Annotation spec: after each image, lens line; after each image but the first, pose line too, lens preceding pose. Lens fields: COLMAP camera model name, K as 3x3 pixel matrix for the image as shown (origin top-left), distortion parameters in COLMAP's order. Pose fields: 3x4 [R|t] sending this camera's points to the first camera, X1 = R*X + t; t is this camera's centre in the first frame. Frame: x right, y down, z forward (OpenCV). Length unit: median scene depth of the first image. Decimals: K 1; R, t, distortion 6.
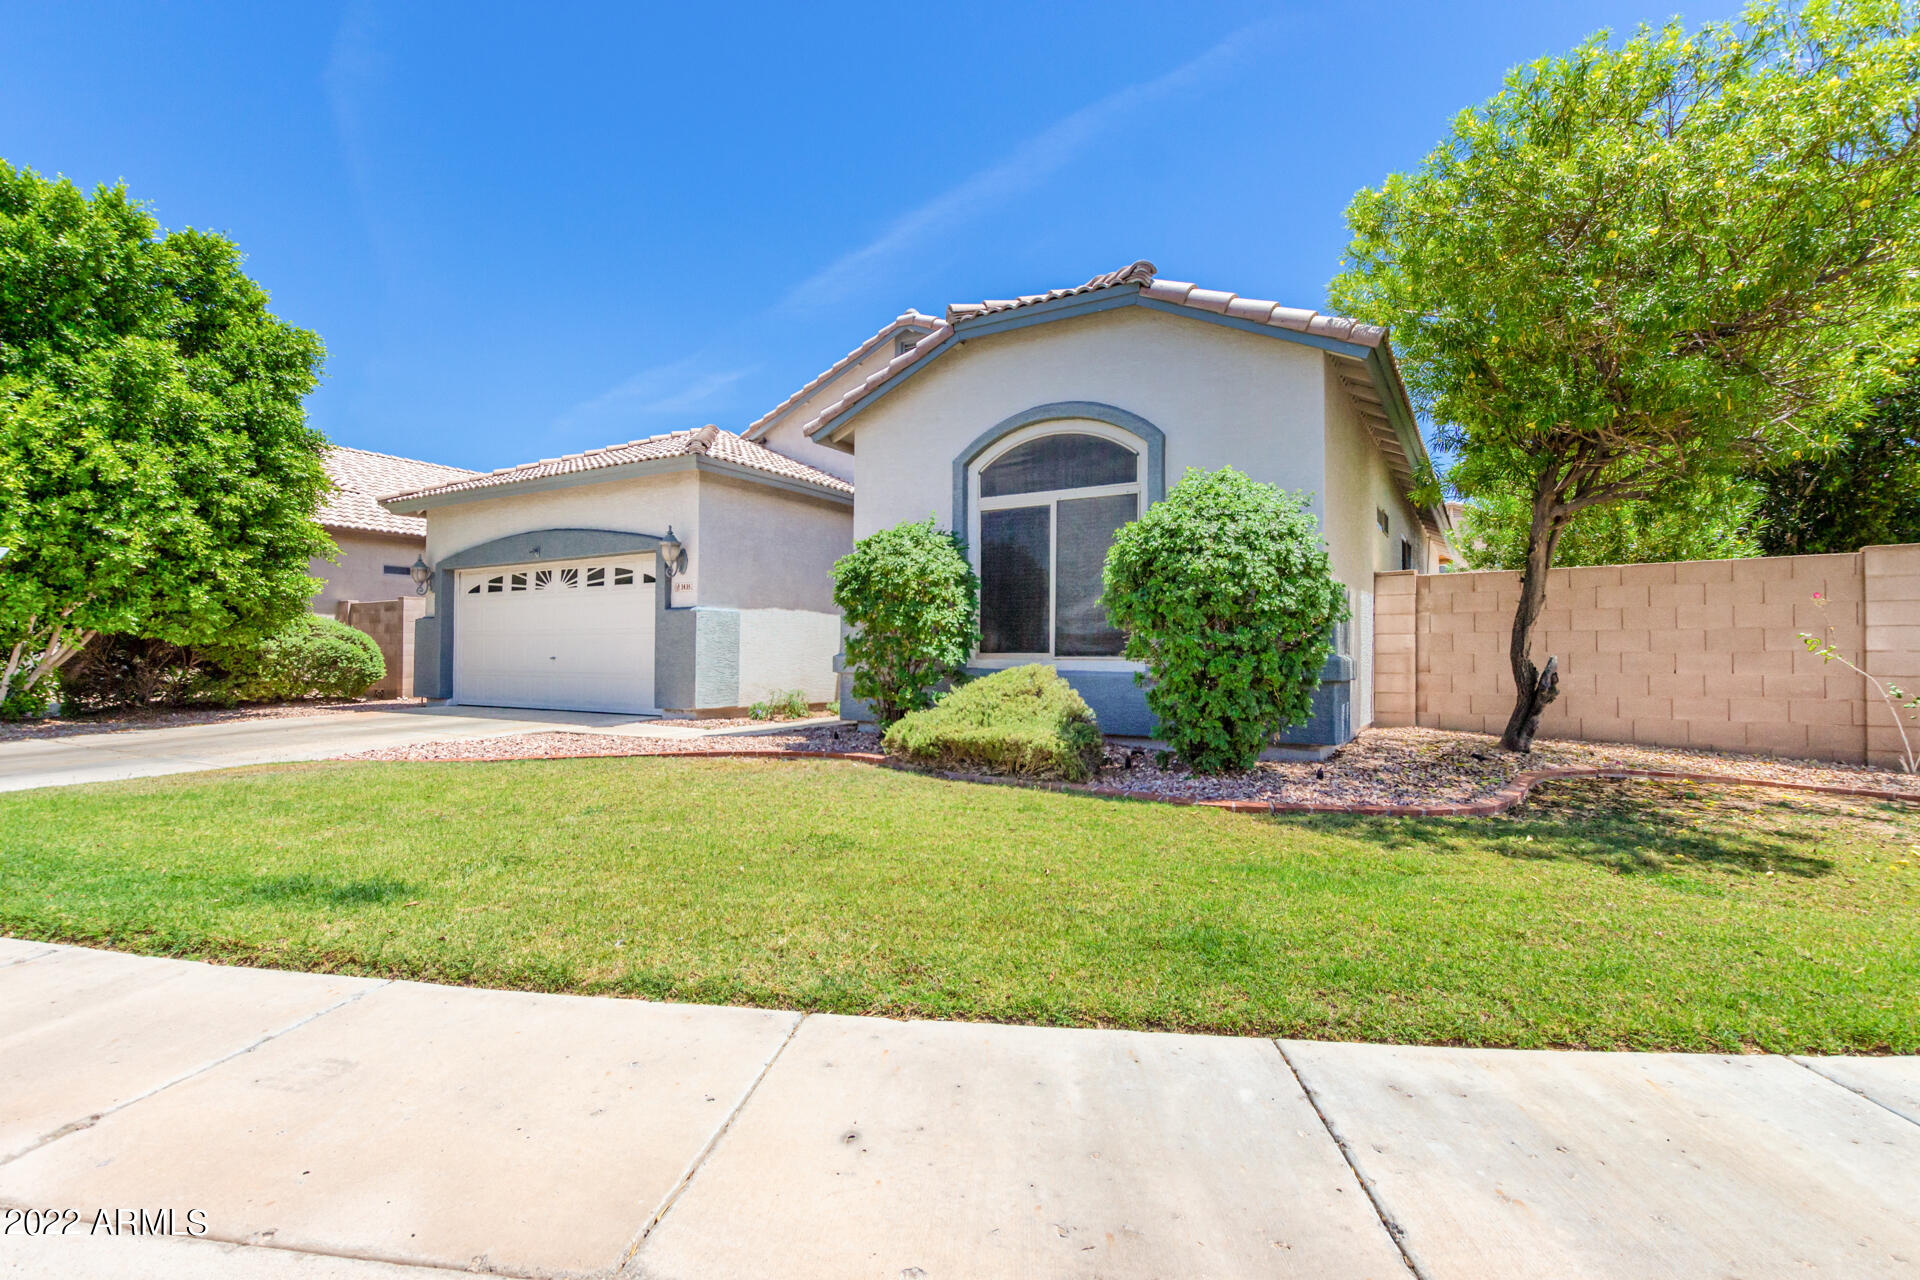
lens RADIAL K [[908.1, 0, 960.0], [0, 908.1, 647.9], [0, 0, 1]] dist [0.001841, 0.000019]
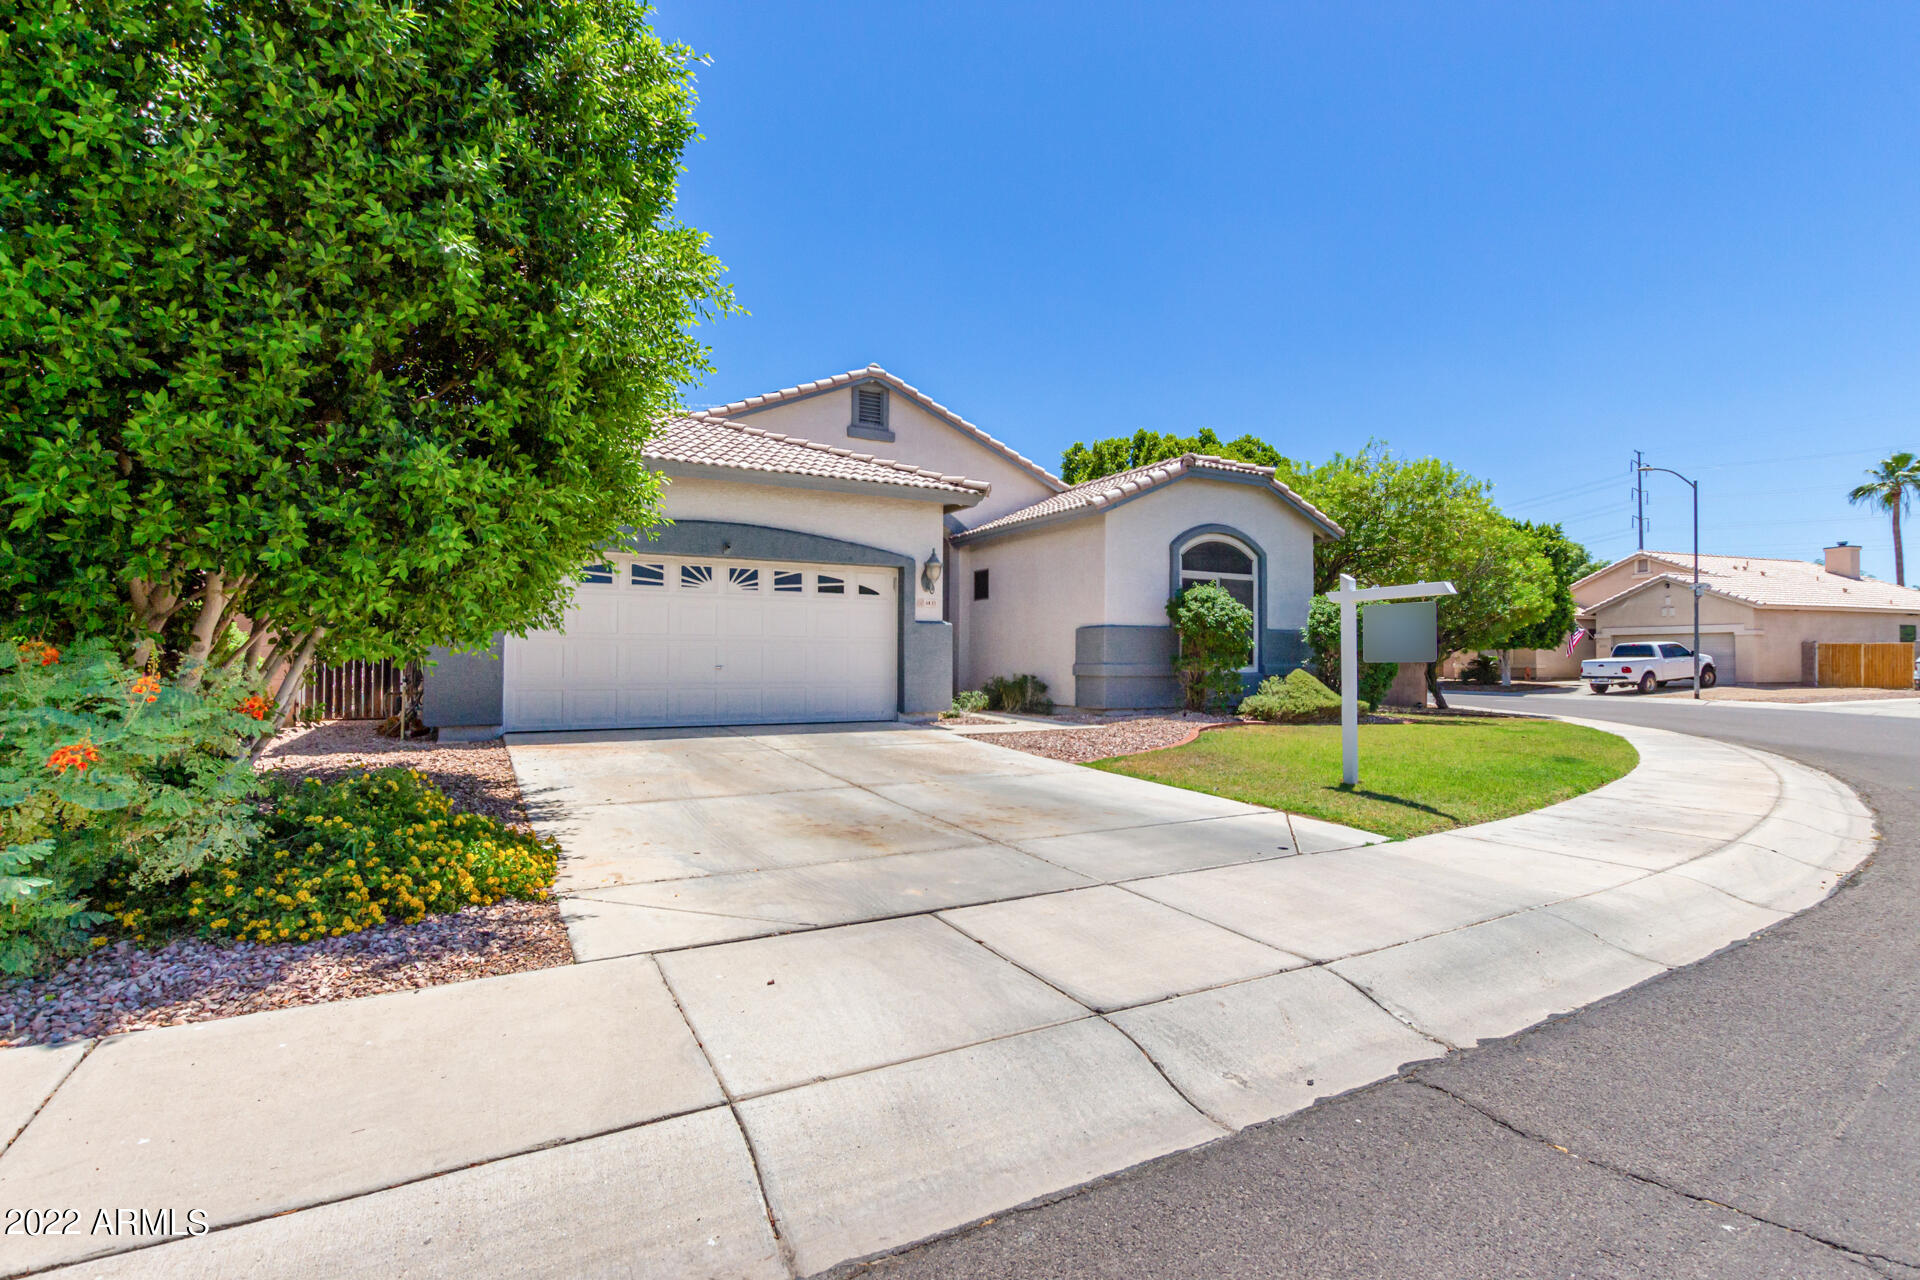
lens RADIAL K [[877.6, 0, 895.6], [0, 877.6, 642.8], [0, 0, 1]] dist [0.000738, -0.000043]
pose [[0.517716, 0.010833, 0.855484, -1.244283], [-0.014450, 0.999888, -0.003916, -0.012739], [-0.855431, -0.010334, 0.517814, 0.465011]]
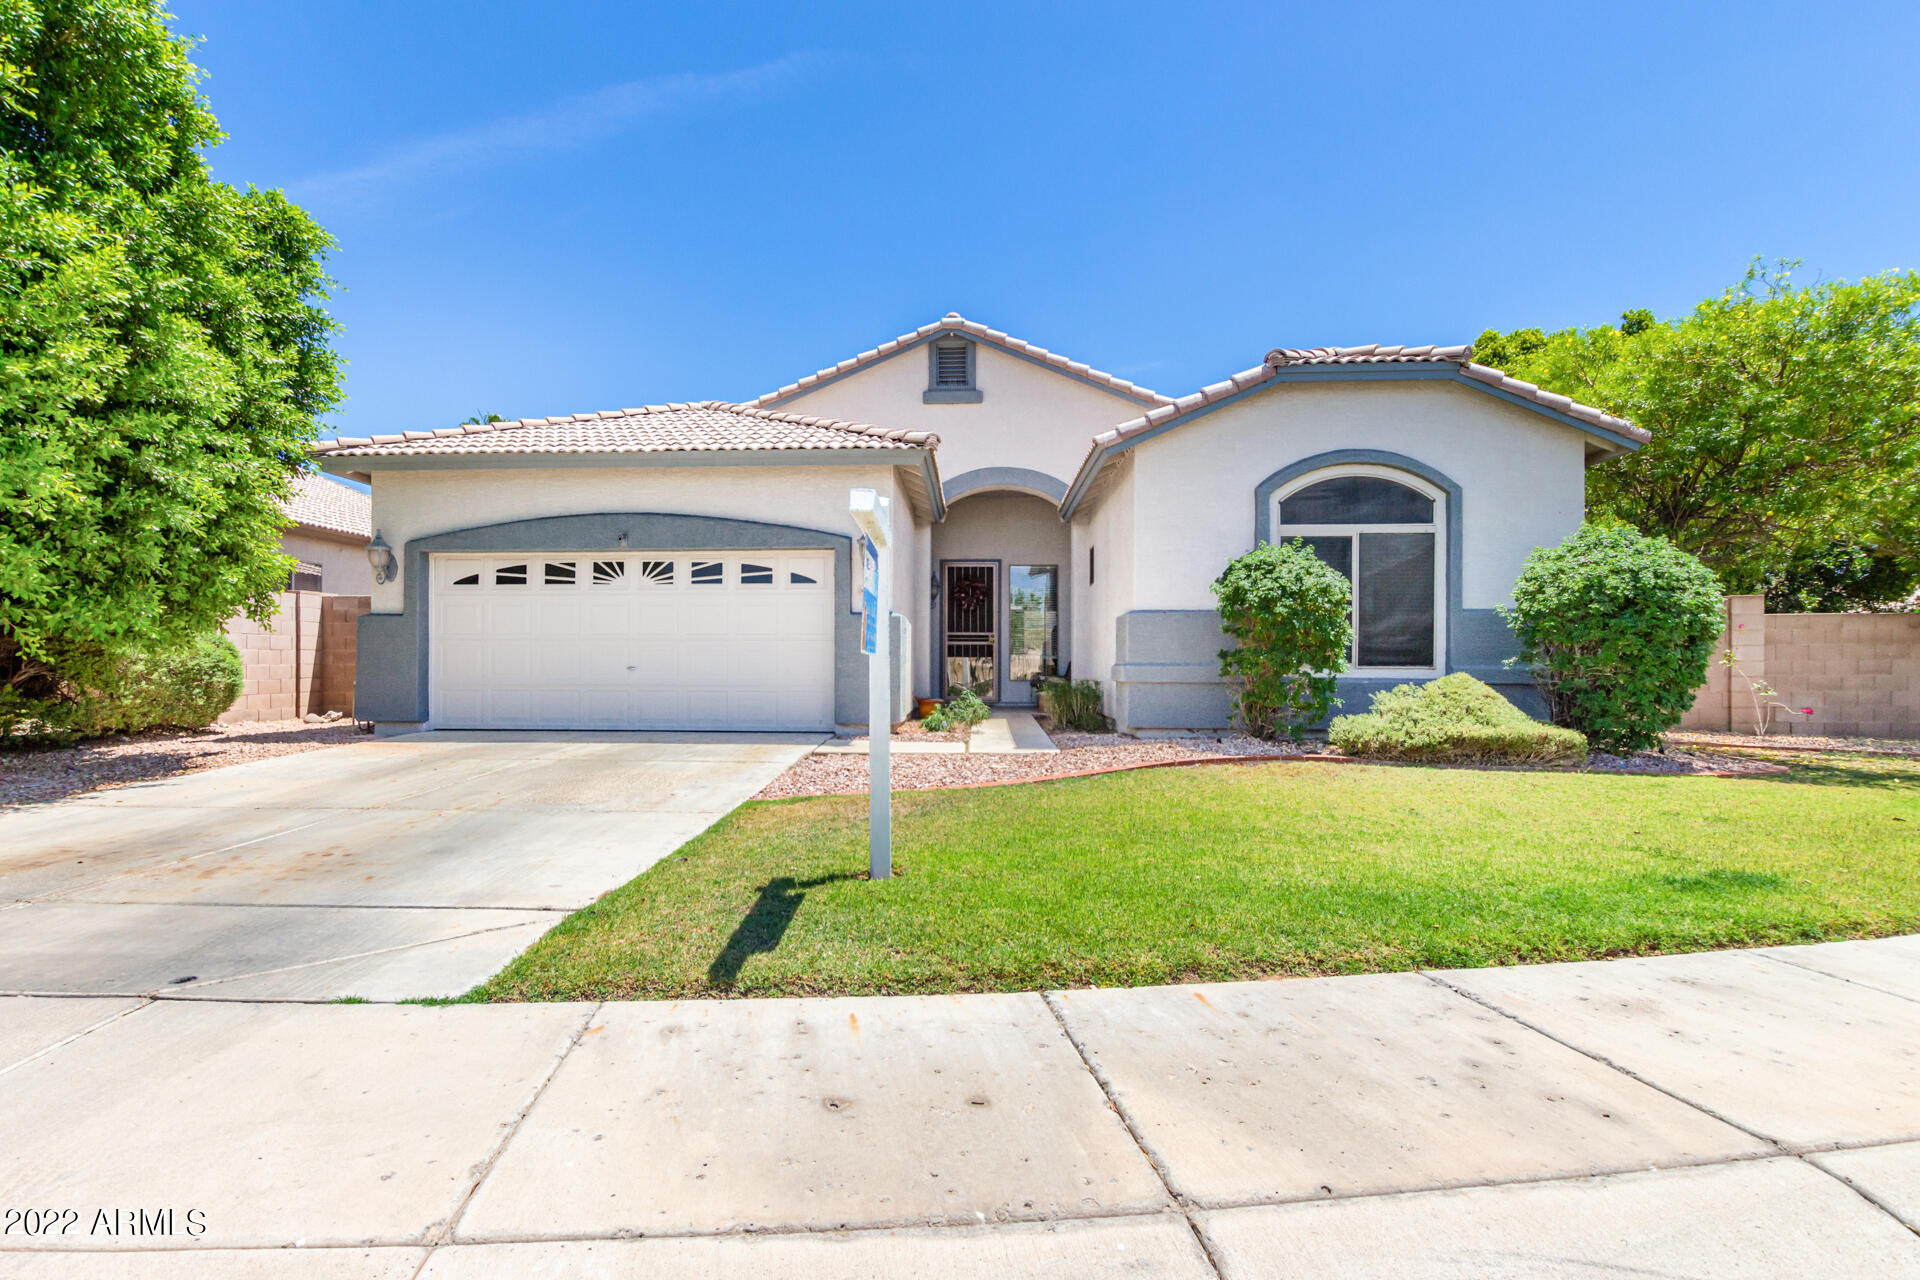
lens RADIAL K [[876.5, 0, 963.8], [0, 876.5, 653.4], [0, 0, 1]] dist [0.002609, -0.000276]
pose [[0.886079, 0.000892, 0.463533, -0.625495], [-0.003703, 0.999980, 0.005153, -0.008066], [-0.463519, -0.006282, 0.886065, 0.169102]]
